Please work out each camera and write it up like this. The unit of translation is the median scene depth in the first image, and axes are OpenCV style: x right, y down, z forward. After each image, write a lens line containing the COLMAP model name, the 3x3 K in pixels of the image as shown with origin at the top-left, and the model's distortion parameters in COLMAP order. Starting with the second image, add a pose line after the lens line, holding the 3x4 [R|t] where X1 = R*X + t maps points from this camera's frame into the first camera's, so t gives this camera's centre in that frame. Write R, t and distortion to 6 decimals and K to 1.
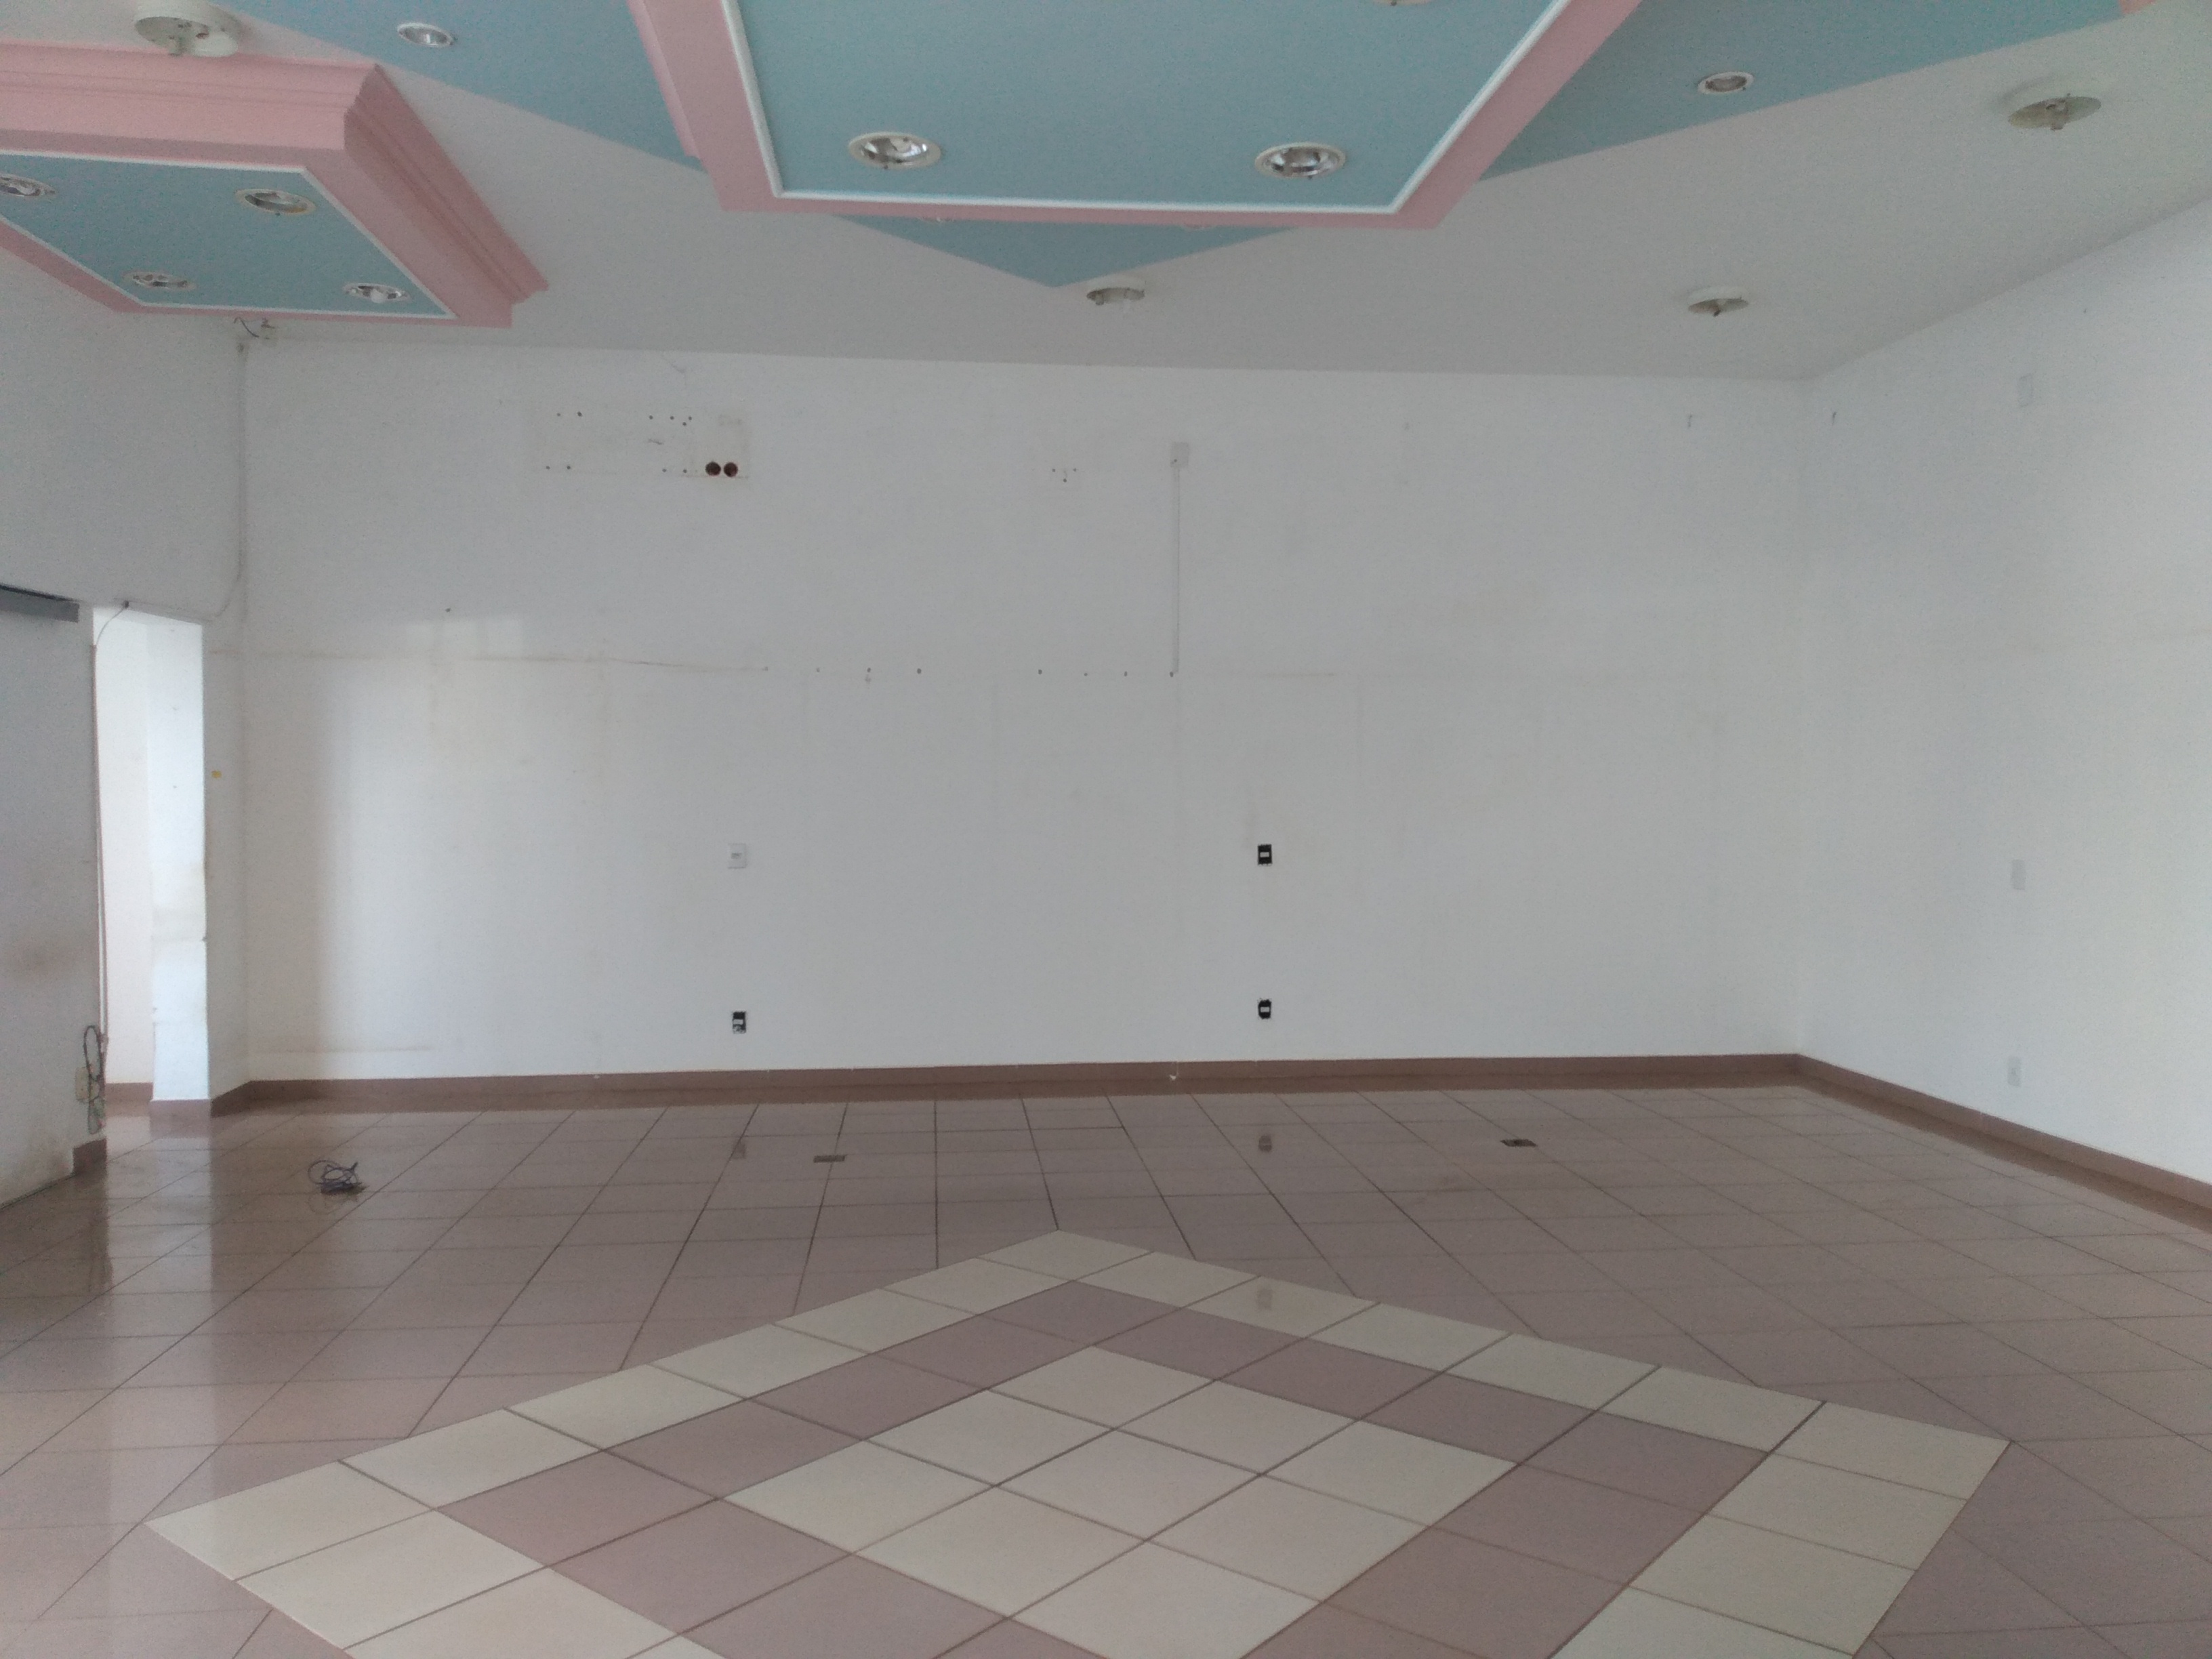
lens RADIAL K [[1734.4, 0, 1129.2], [0, 1734.4, 835.7], [0, 0, 1]] dist [0.057645, -0.070802]
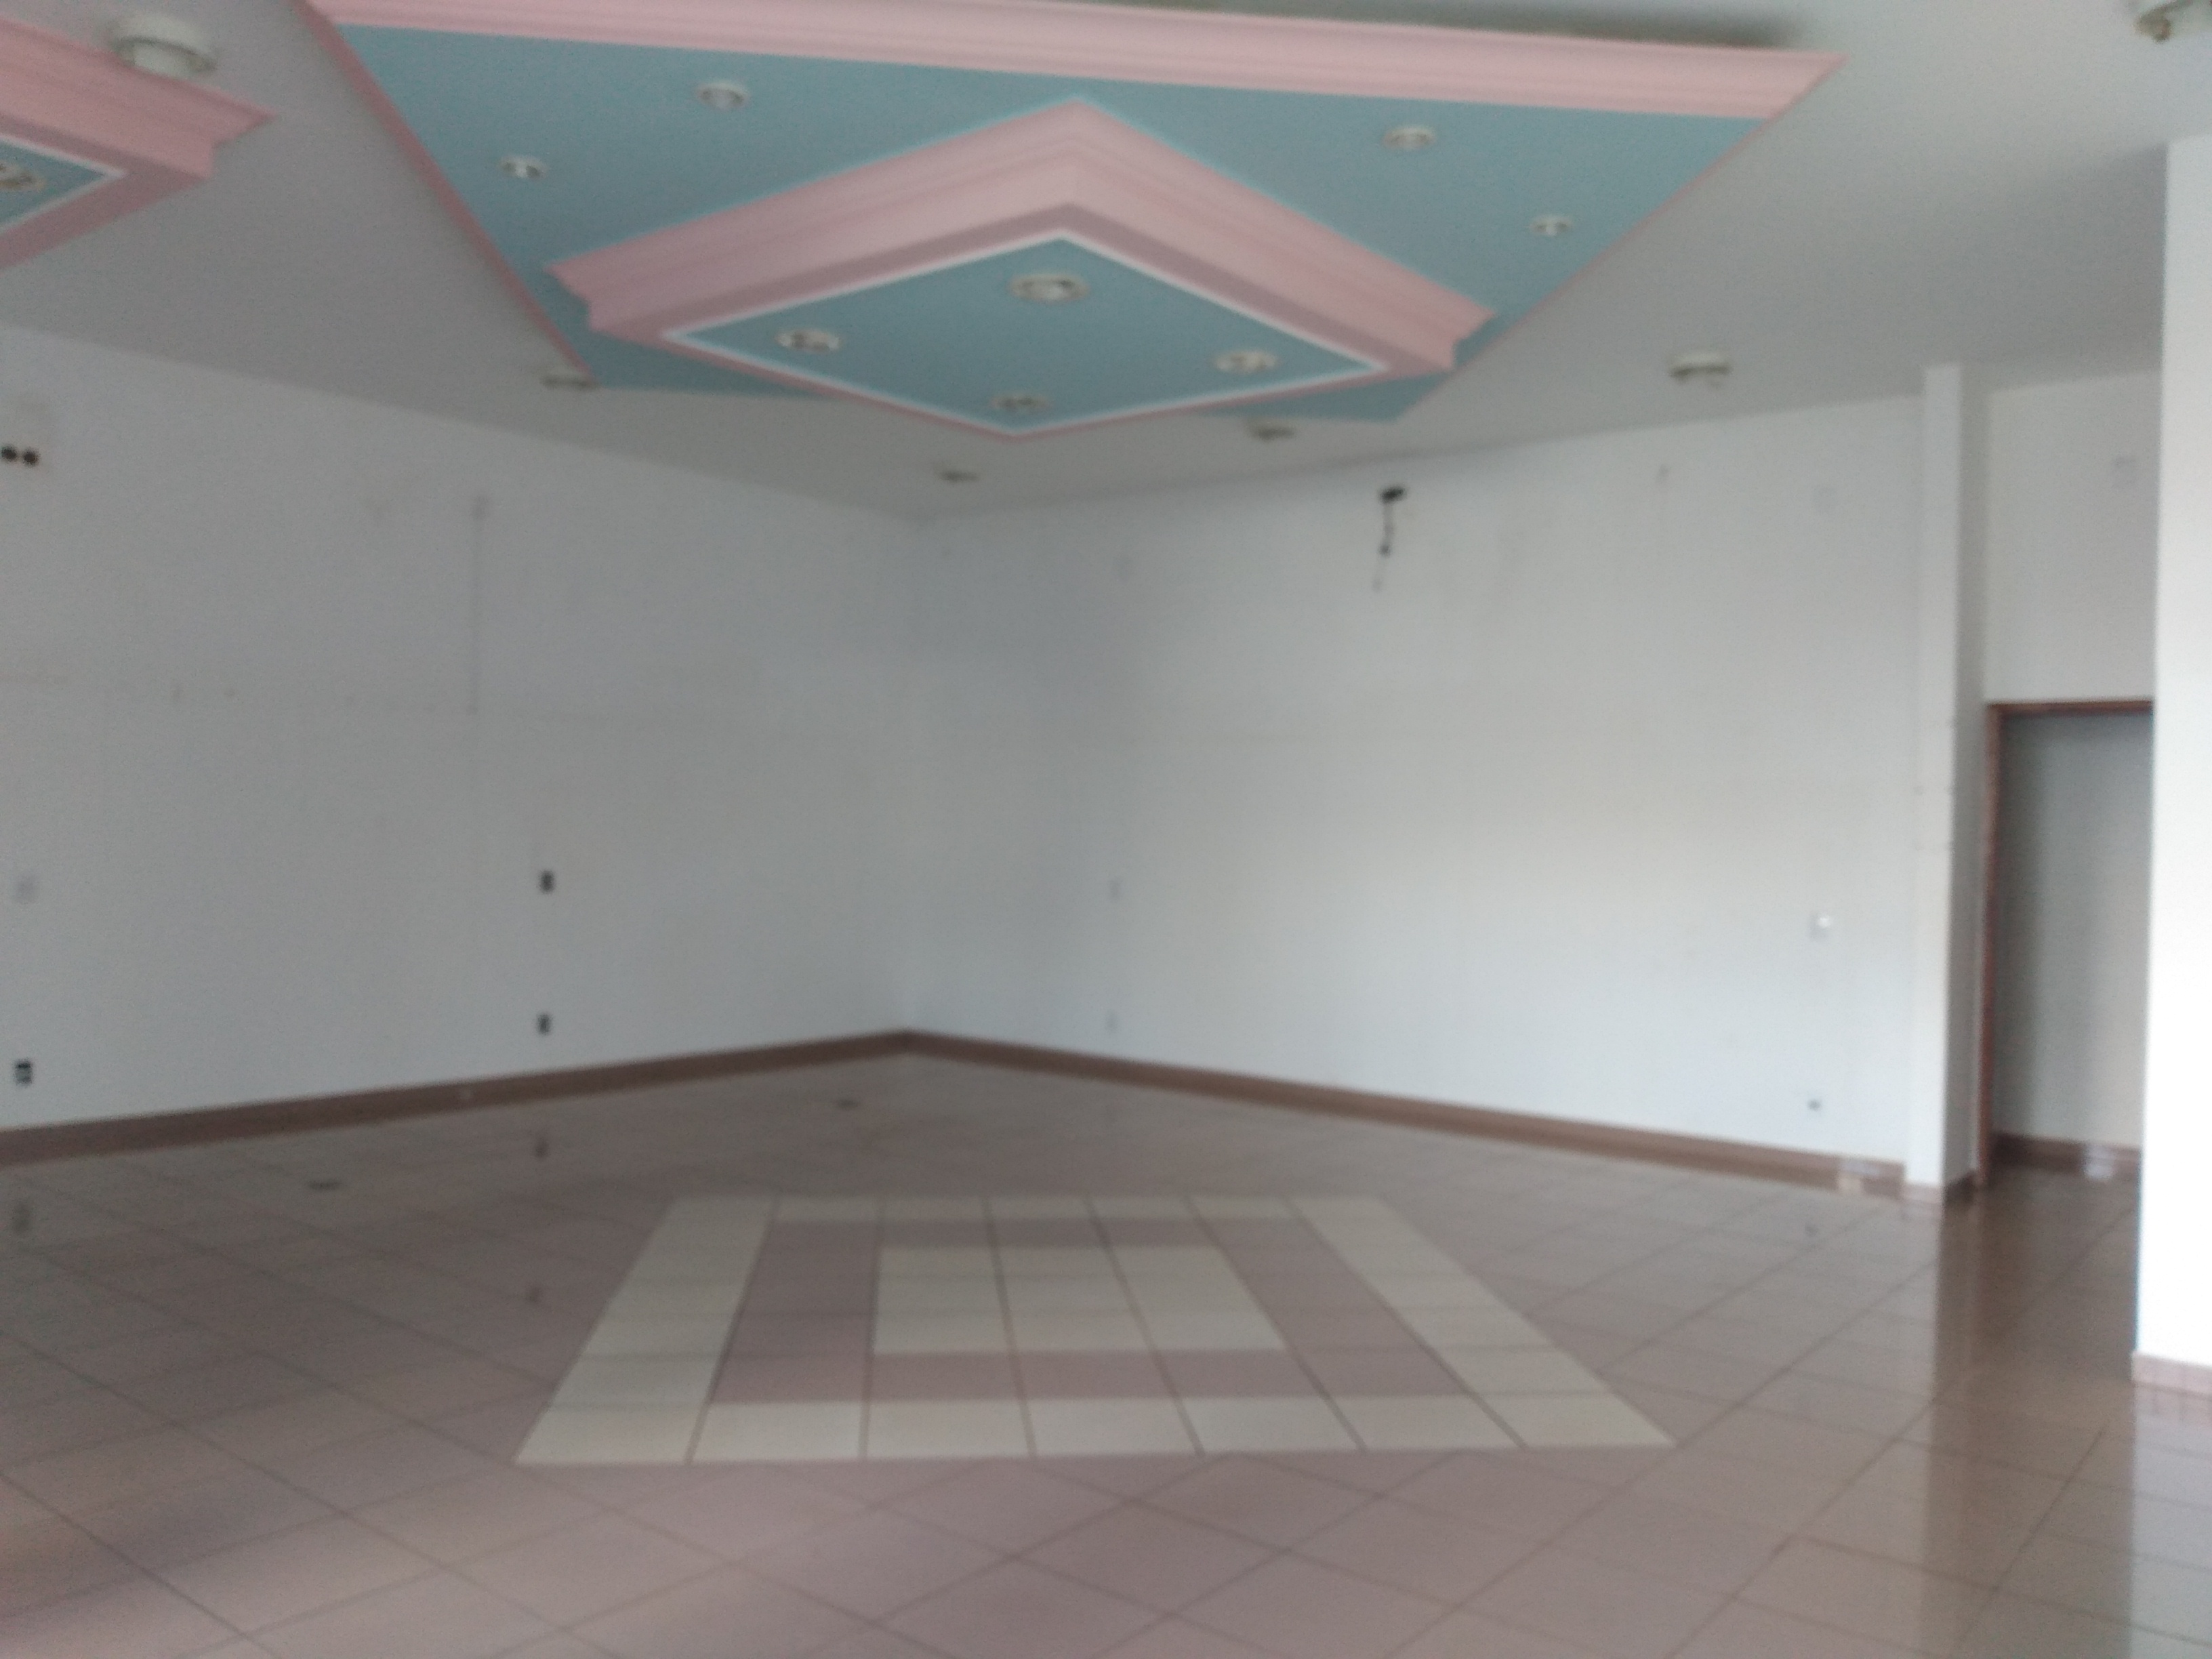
lens RADIAL K [[1734.4, 0, 1093.7], [0, 1734.4, 831.9], [0, 0, 1]] dist [0.057645, -0.070802]
pose [[0.704737, 0.013512, 0.709340, -0.487013], [0.005526, 0.999684, -0.024533, 0.008635], [-0.709447, 0.021209, 0.704439, -0.025140]]
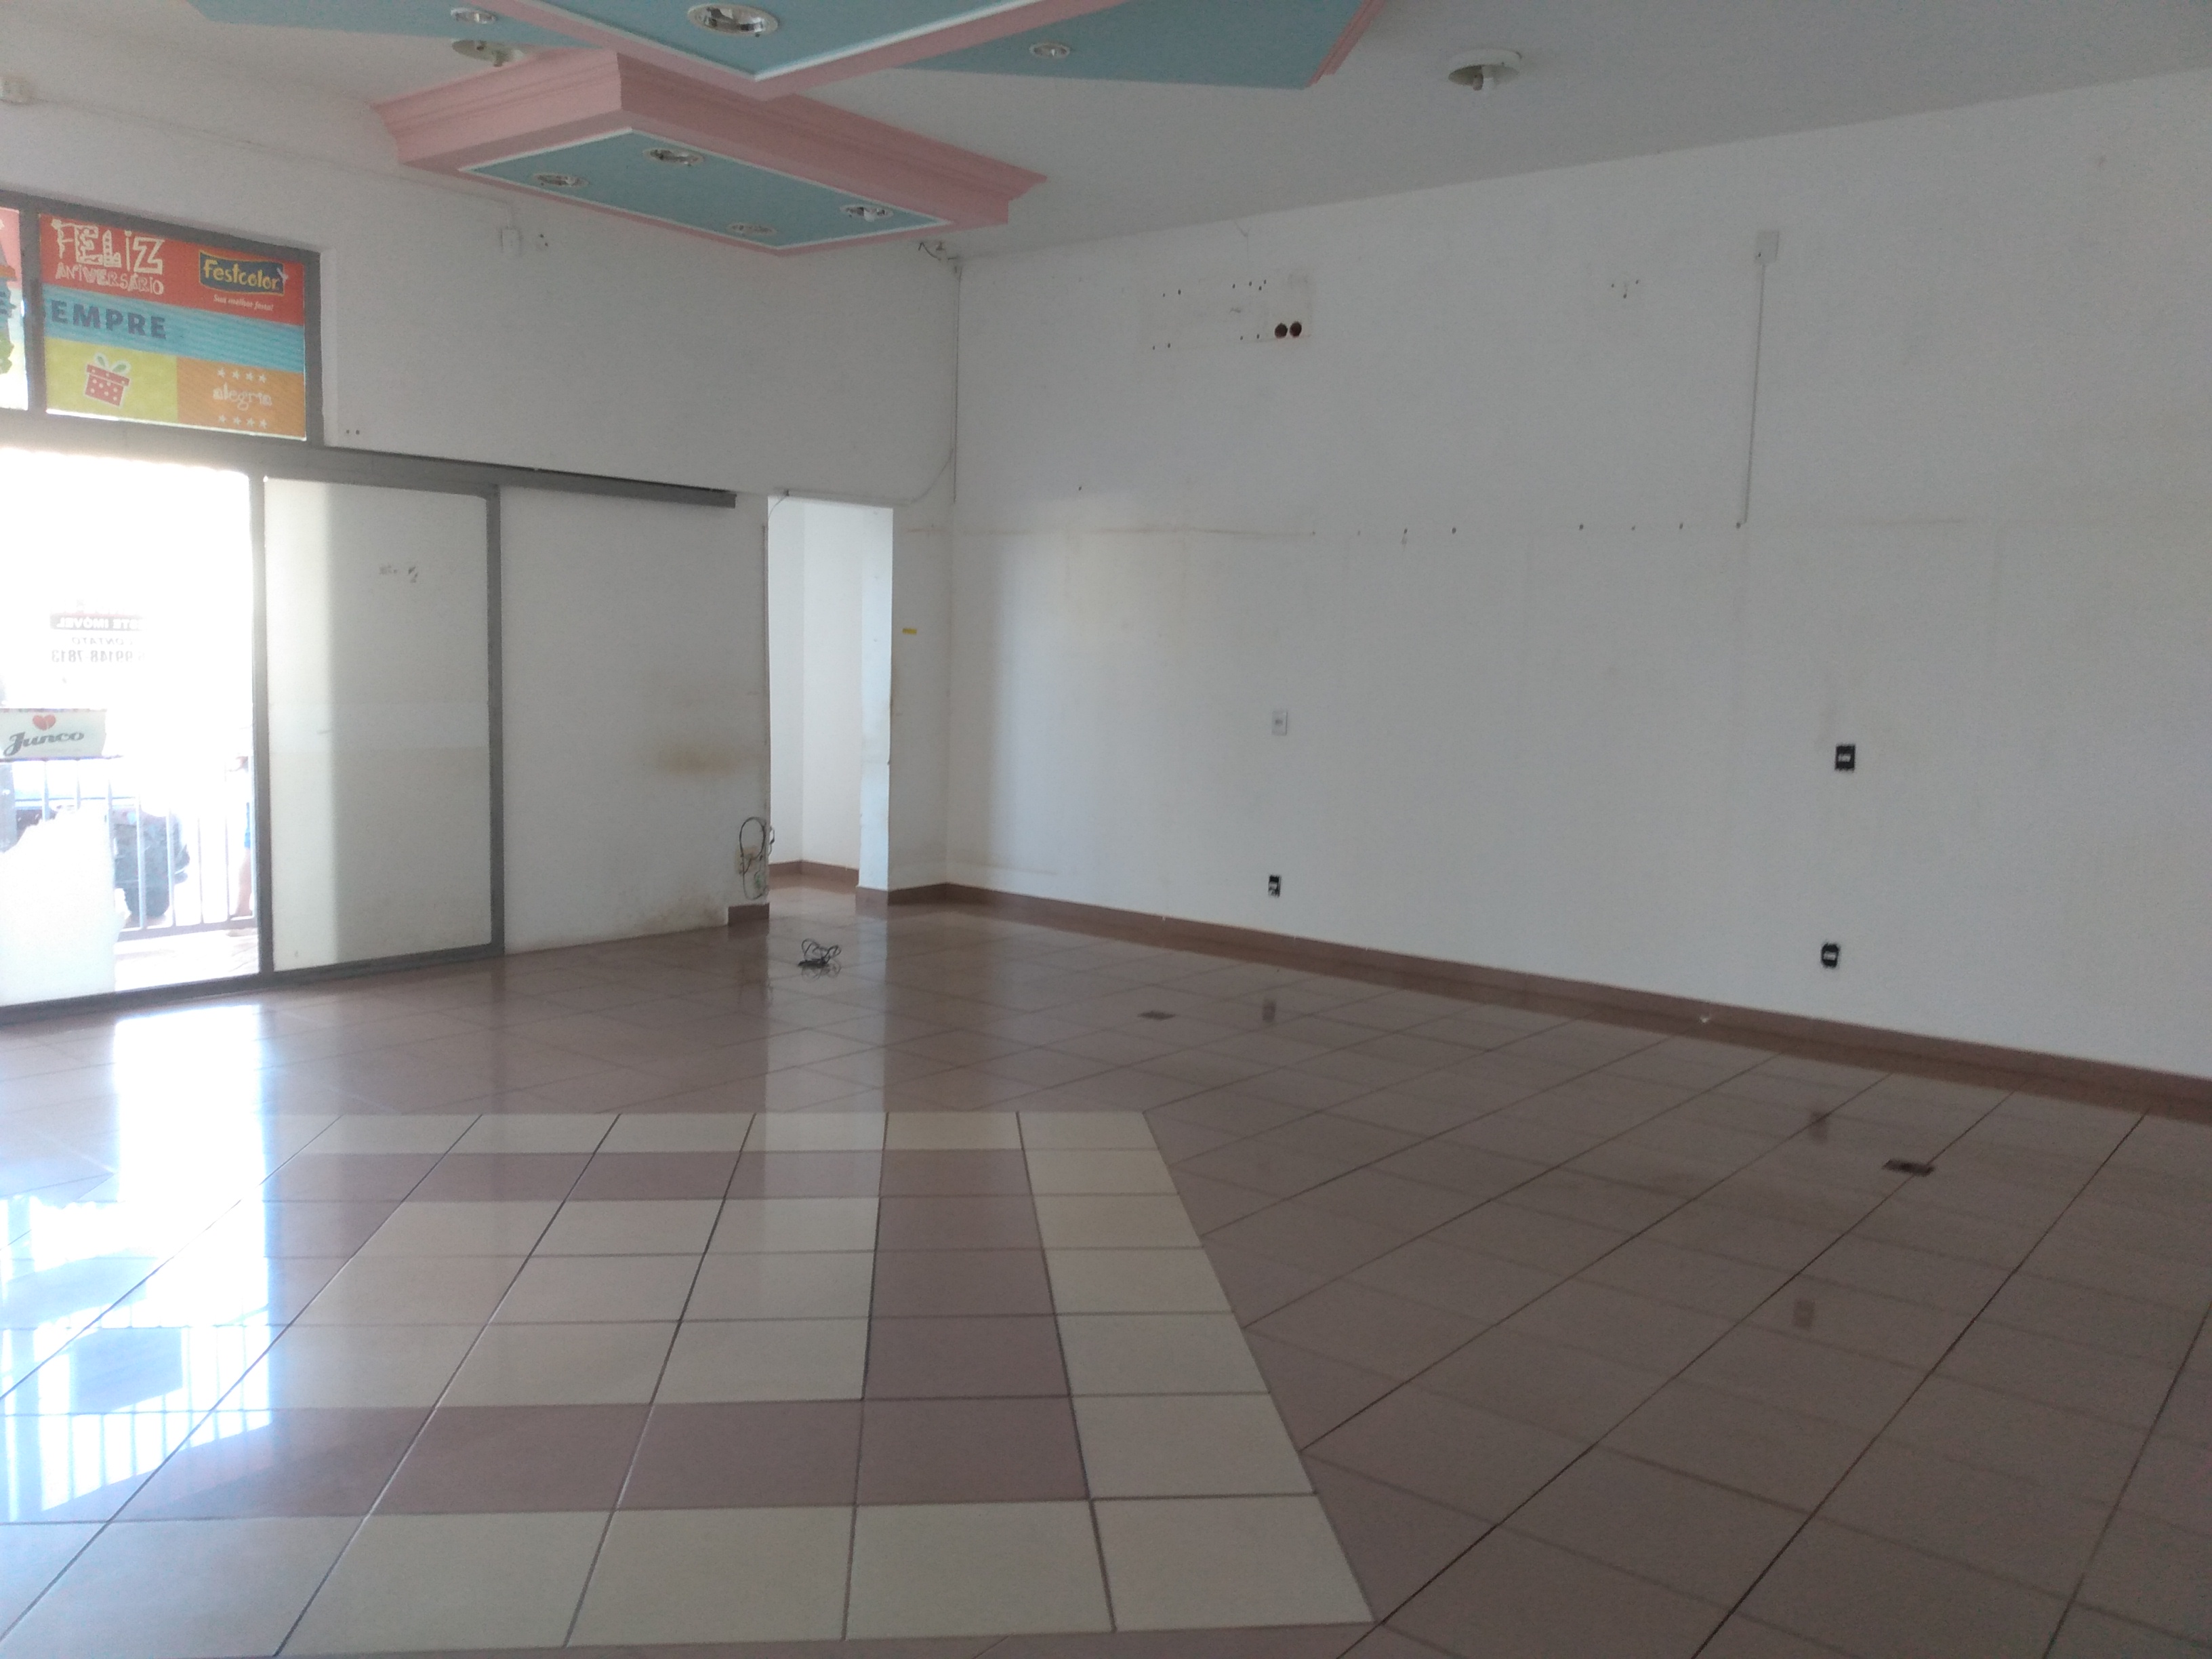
lens RADIAL K [[1734.4, 0, 1075.1], [0, 1734.4, 839.1], [0, 0, 1]] dist [0.057645, -0.070802]
pose [[0.691926, 0.102429, -0.714665, 0.425179], [-0.053386, 0.994434, 0.090839, -0.005996], [0.719992, -0.024701, 0.693543, 0.219492]]
